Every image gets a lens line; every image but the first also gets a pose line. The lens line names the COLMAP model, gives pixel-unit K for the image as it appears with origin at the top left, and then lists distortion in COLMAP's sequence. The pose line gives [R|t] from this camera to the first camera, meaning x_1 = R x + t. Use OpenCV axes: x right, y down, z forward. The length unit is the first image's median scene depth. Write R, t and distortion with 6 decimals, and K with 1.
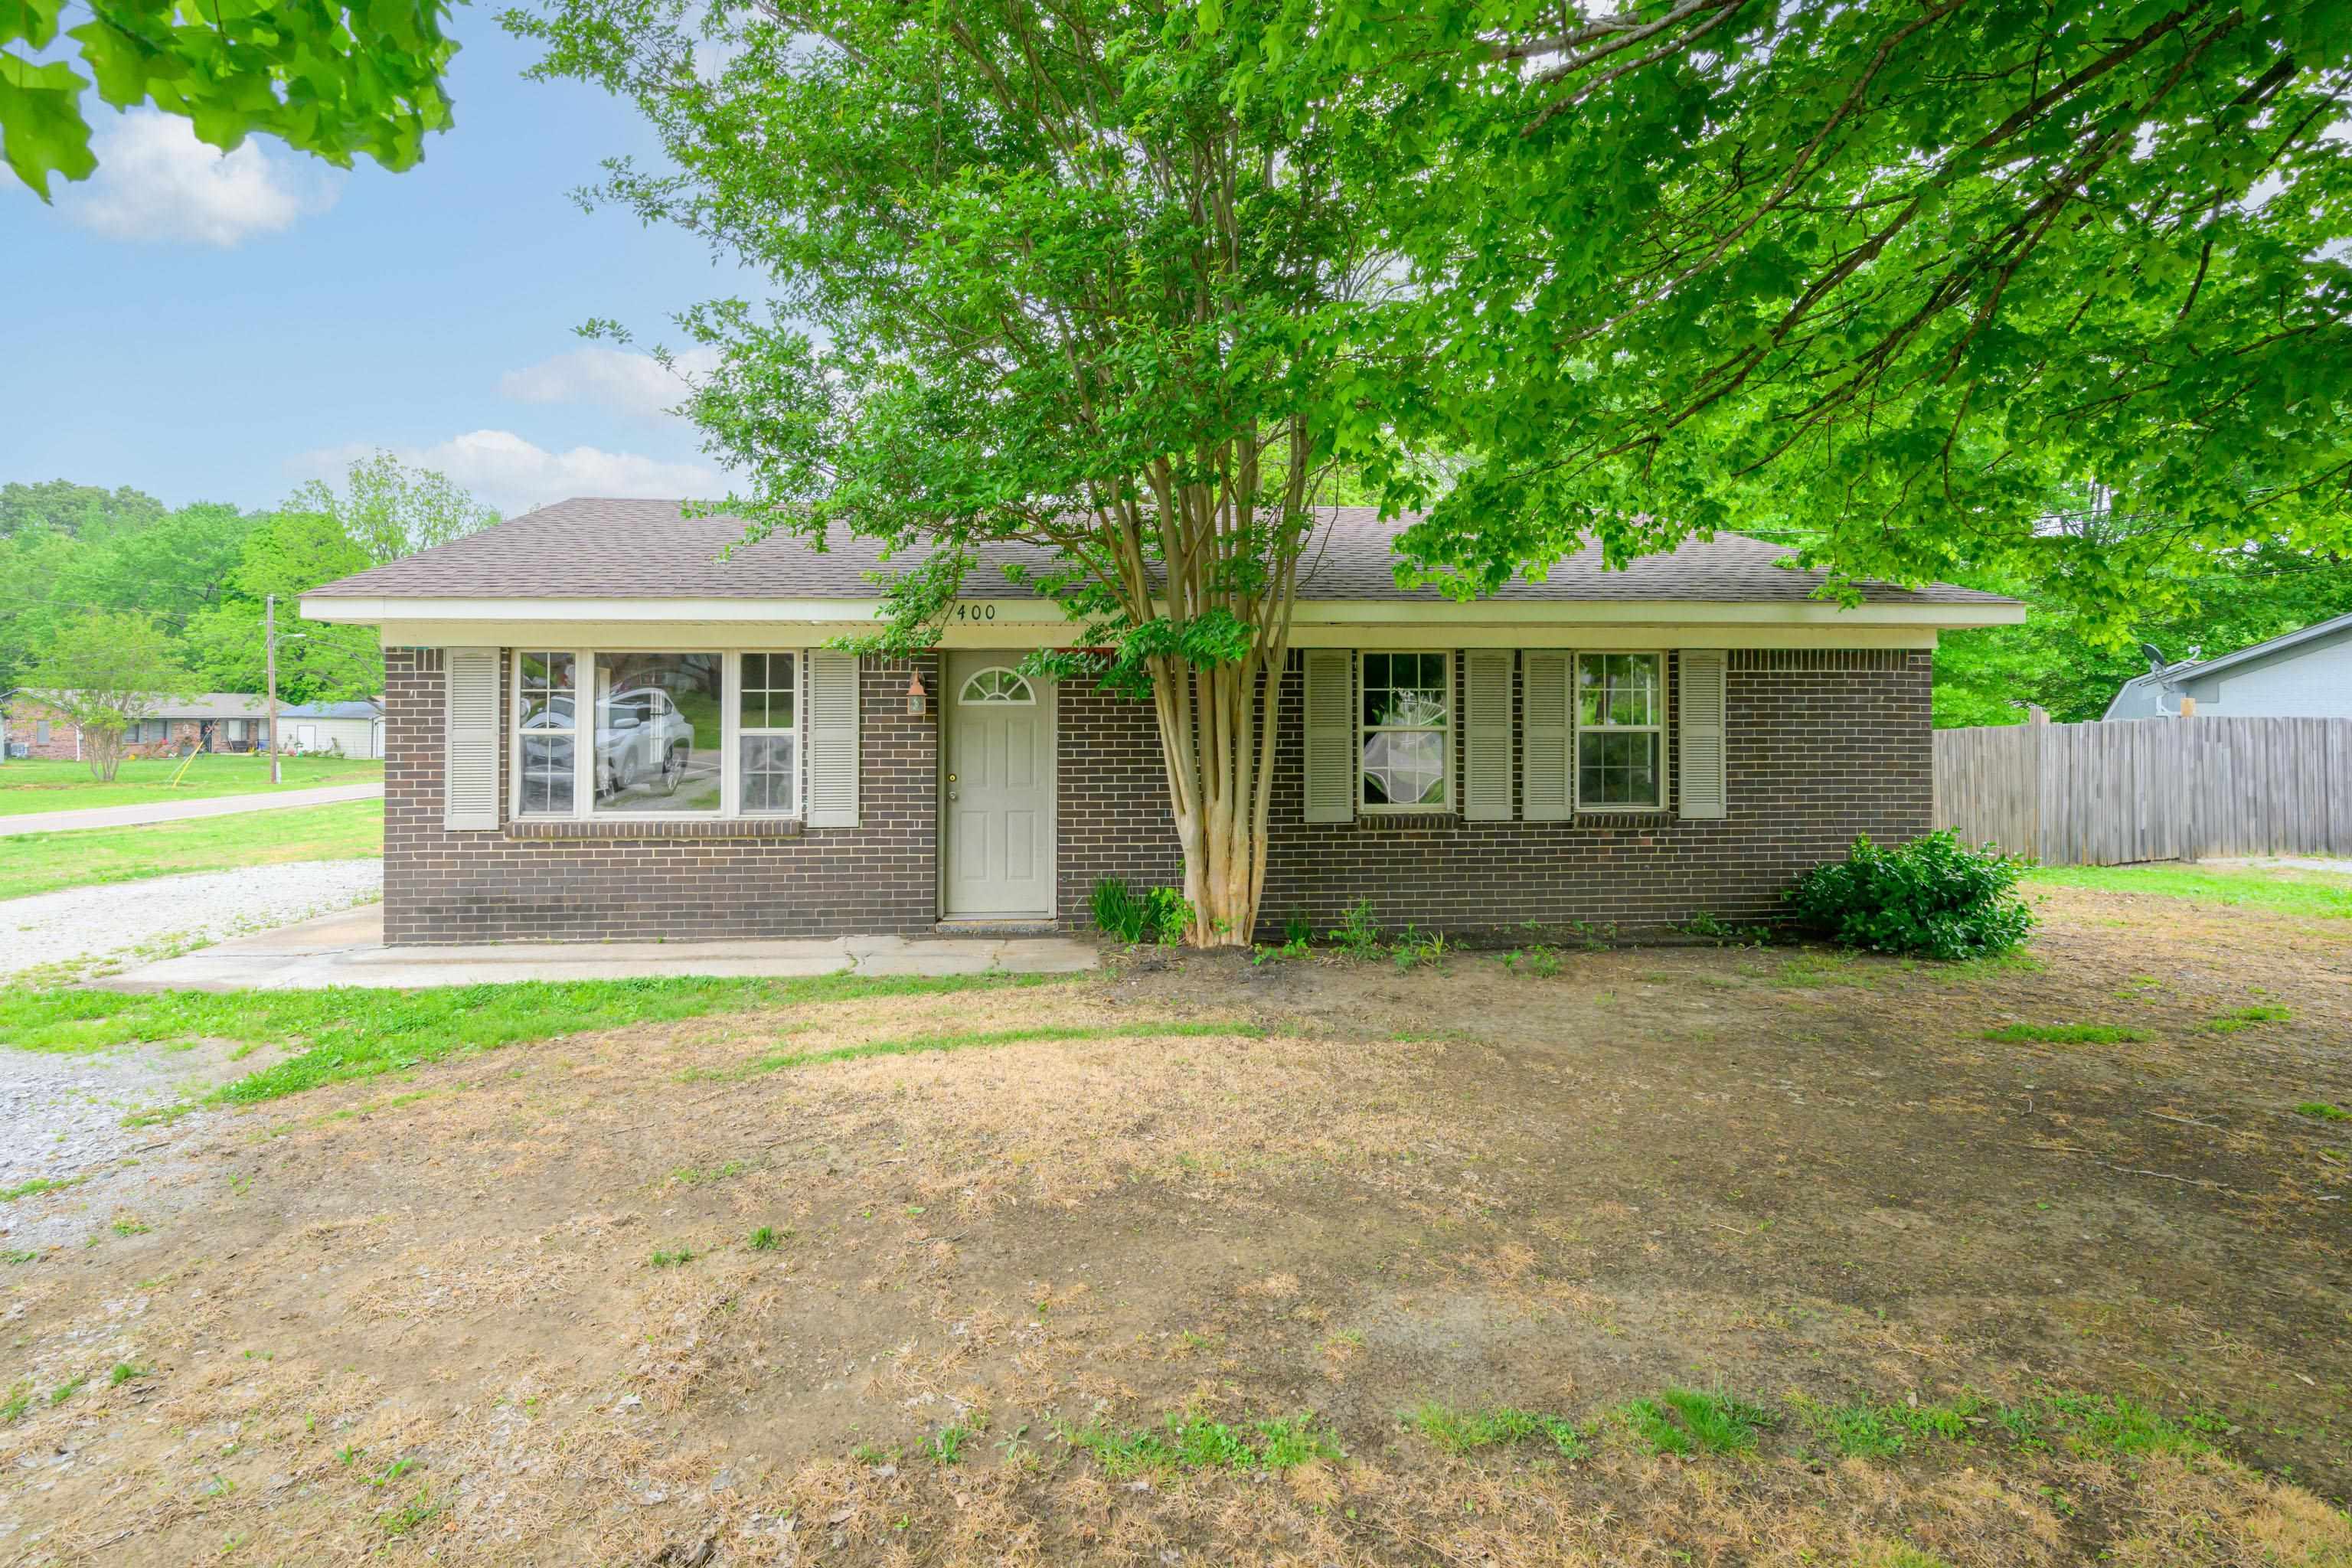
lens RADIAL K [[1041.4, 0, 1105.3], [0, 1041.4, 708.5], [0, 0, 1]] dist [-0.001597, -0.000414]
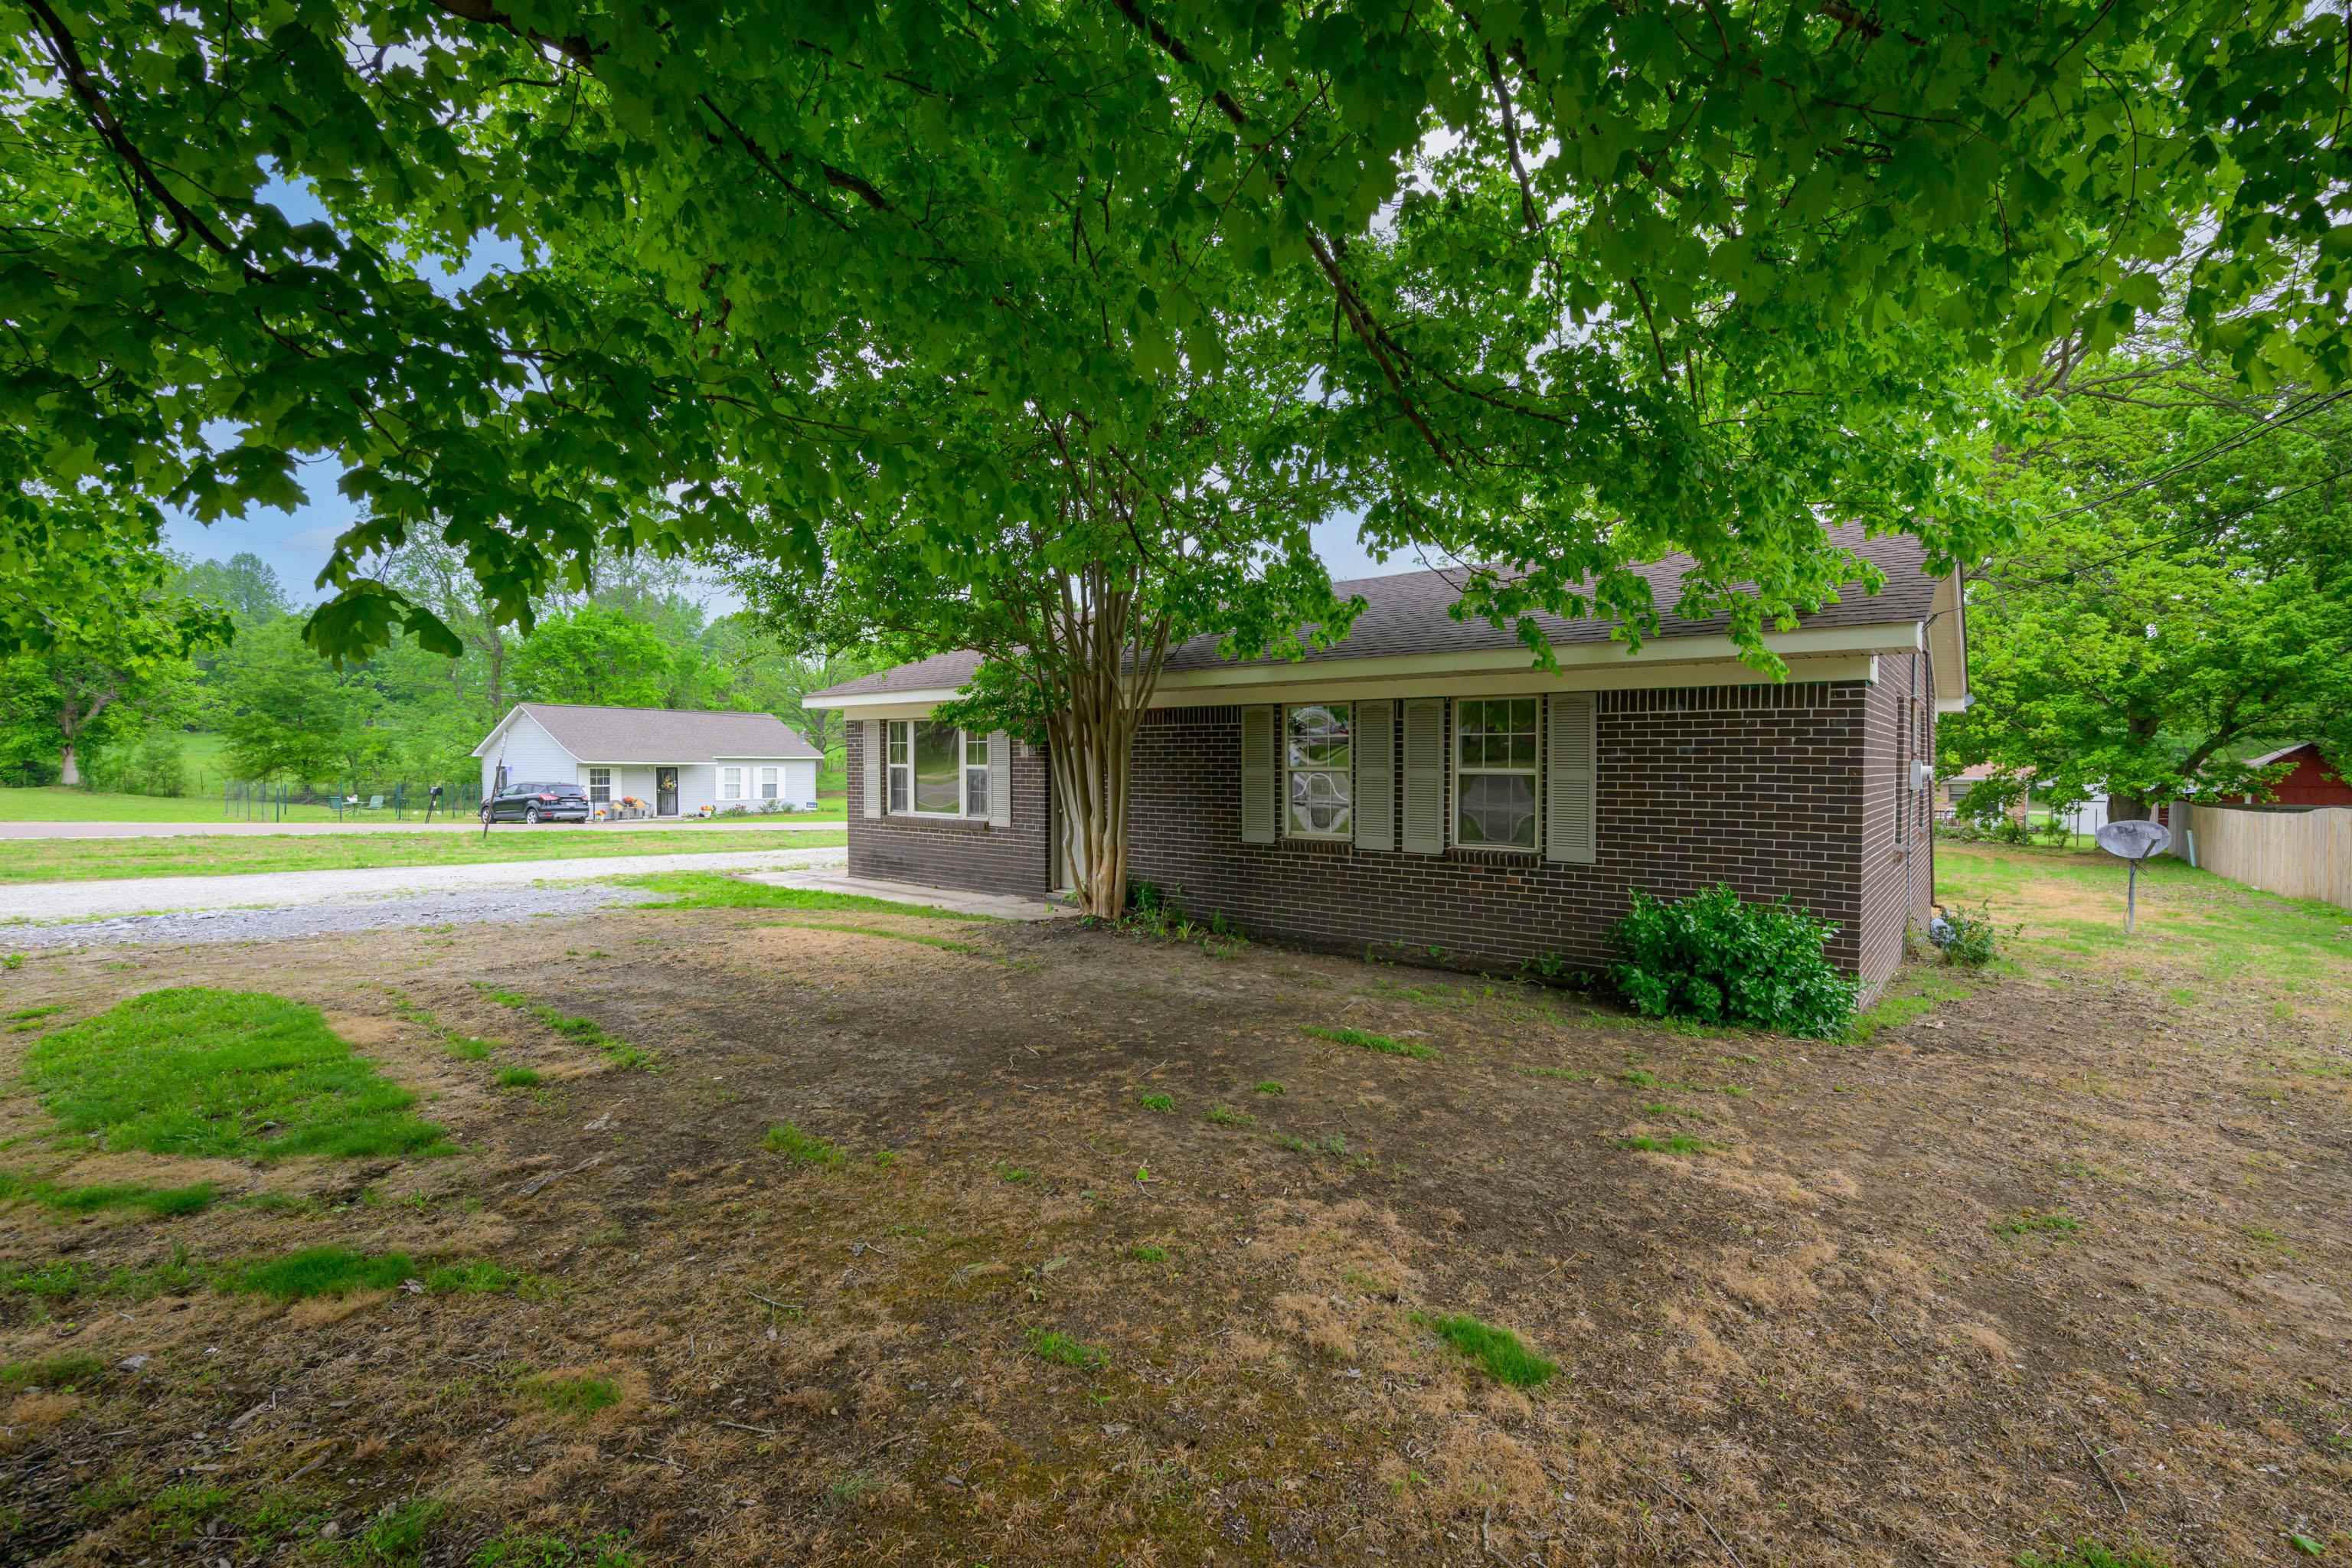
lens RADIAL K [[1041.4, 0, 1178.7], [0, 1041.4, 784.0], [0, 0, 1]] dist [-0.001597, -0.000414]
pose [[0.728797, 0.019641, -0.684448, 1.000150], [0.003417, 0.999472, 0.032320, -0.002923], [0.684721, -0.025894, 0.728345, 0.017087]]
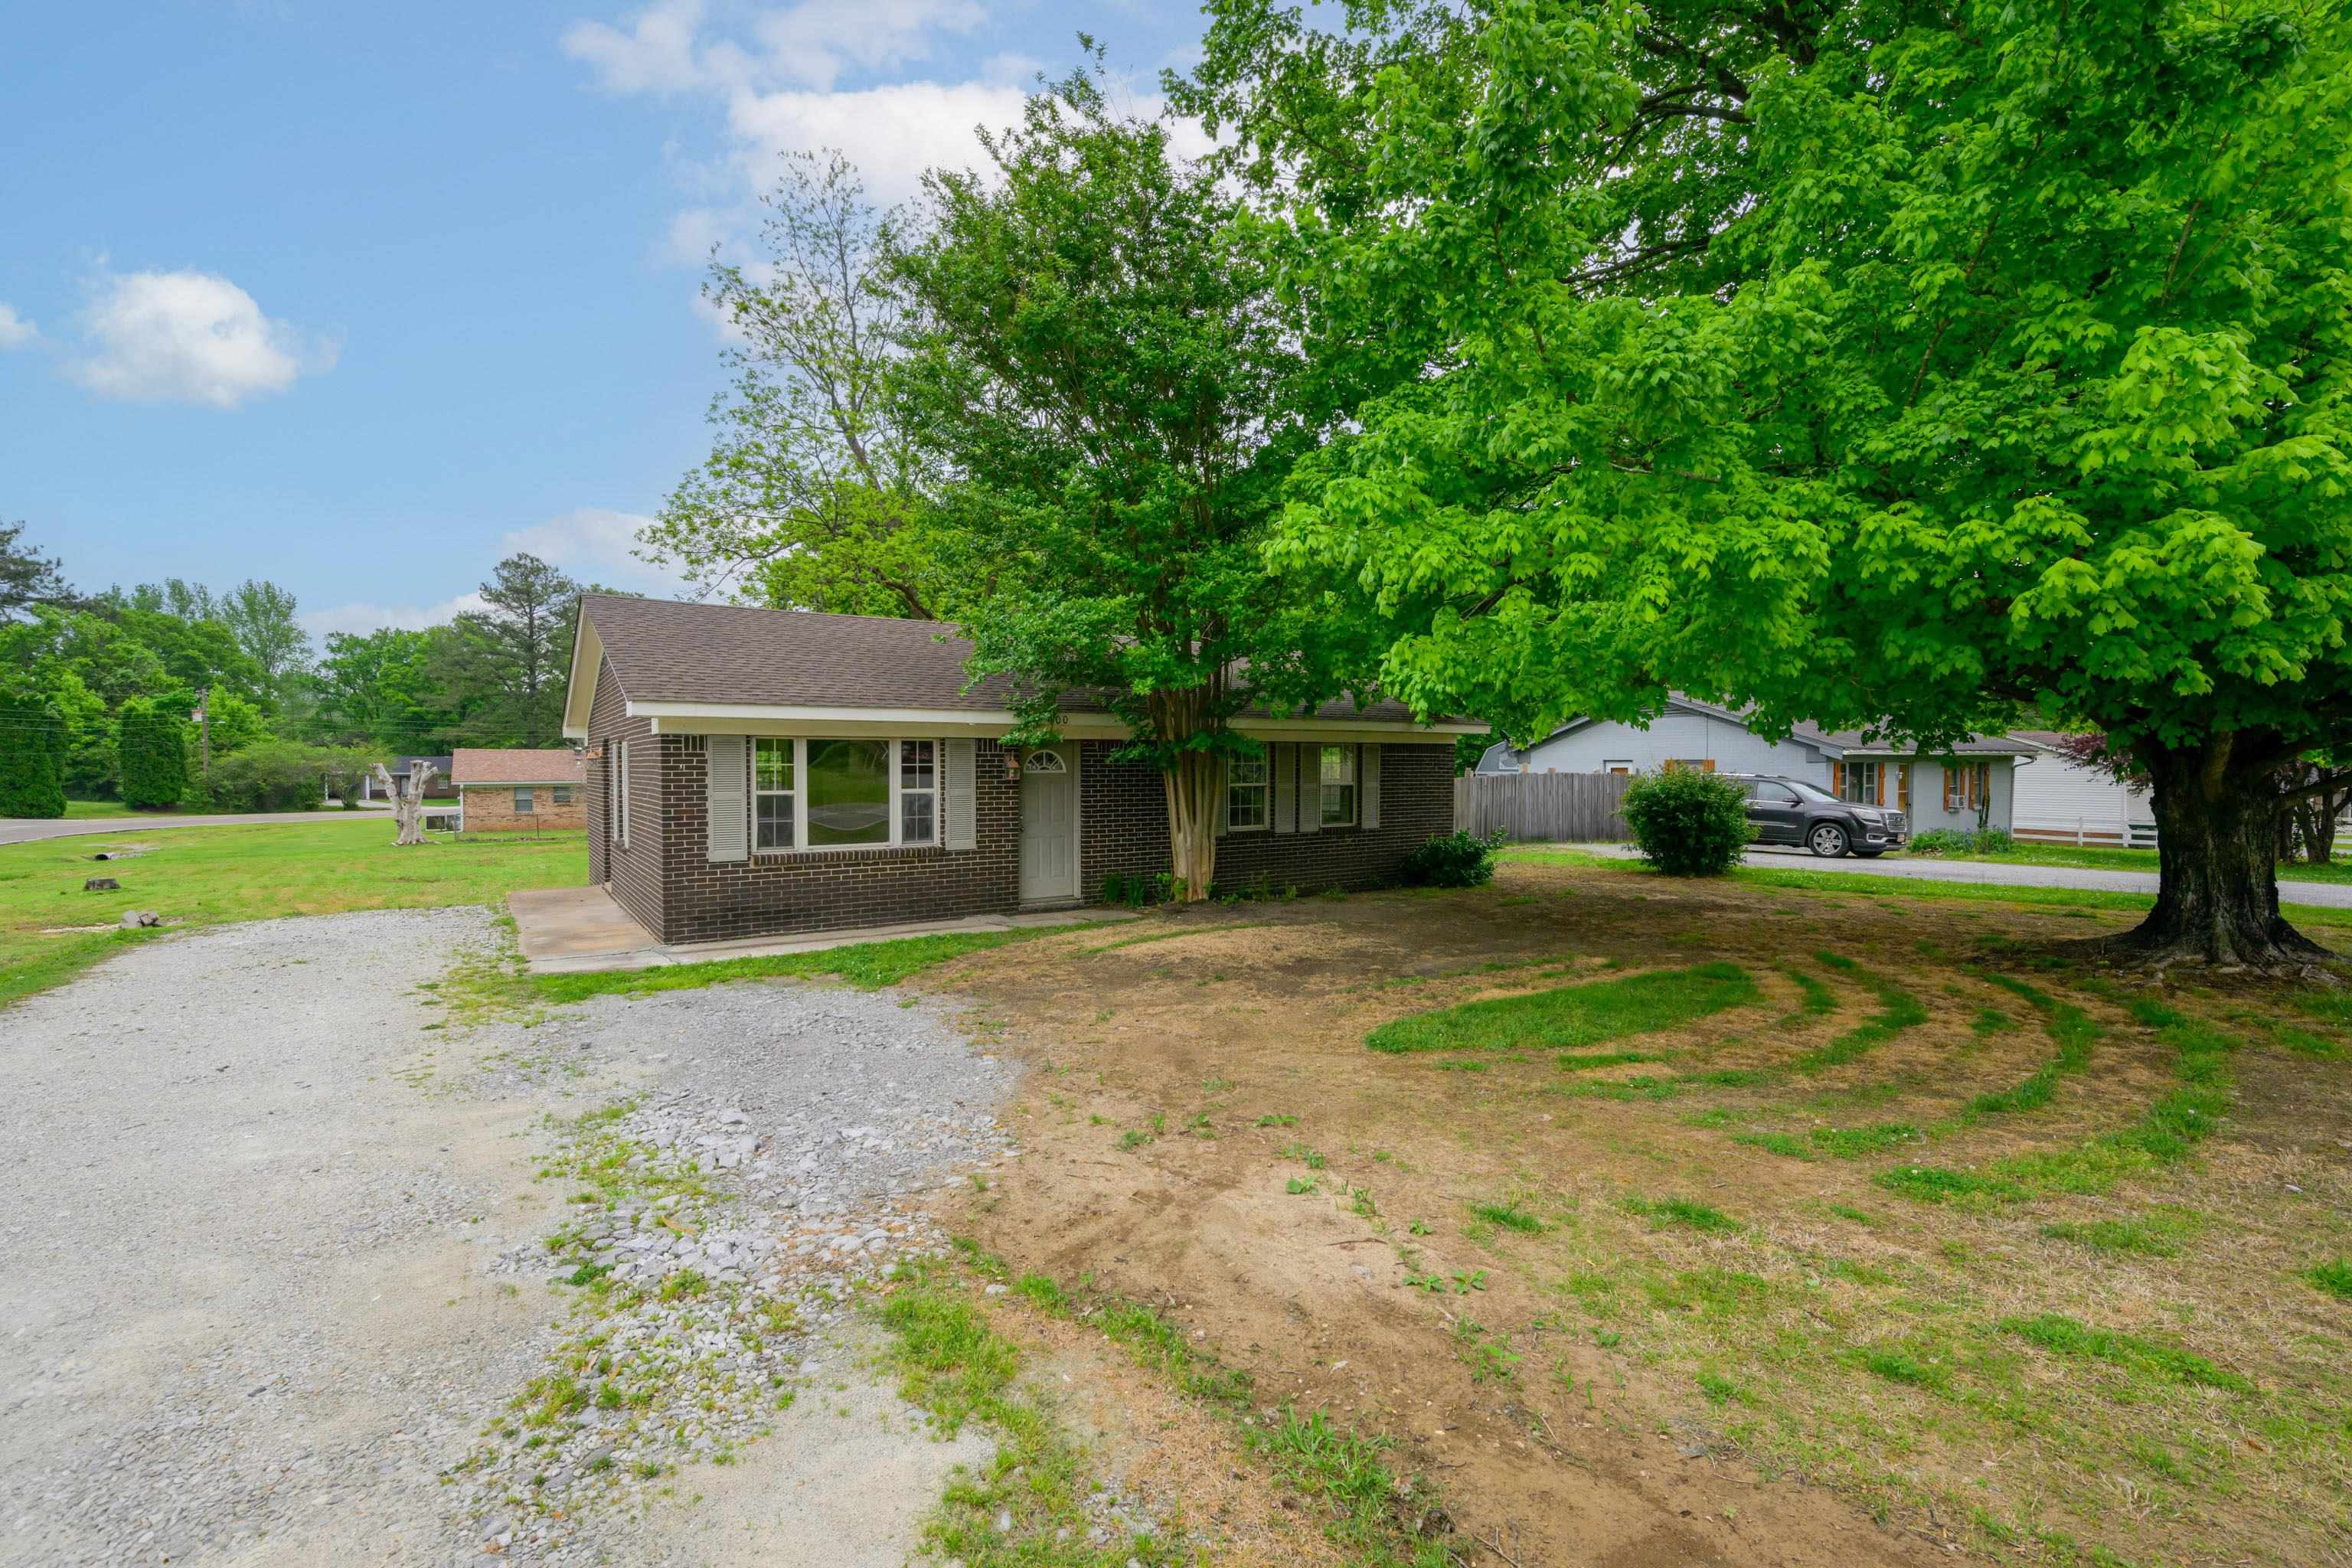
lens RADIAL K [[1041.4, 0, 1201.4], [0, 1041.4, 782.9], [0, 0, 1]] dist [-0.001597, -0.000414]
pose [[0.857783, -0.008648, 0.513939, -0.739151], [-0.005493, 0.999647, 0.025988, -0.031909], [-0.513982, -0.025115, 0.857433, -0.548772]]
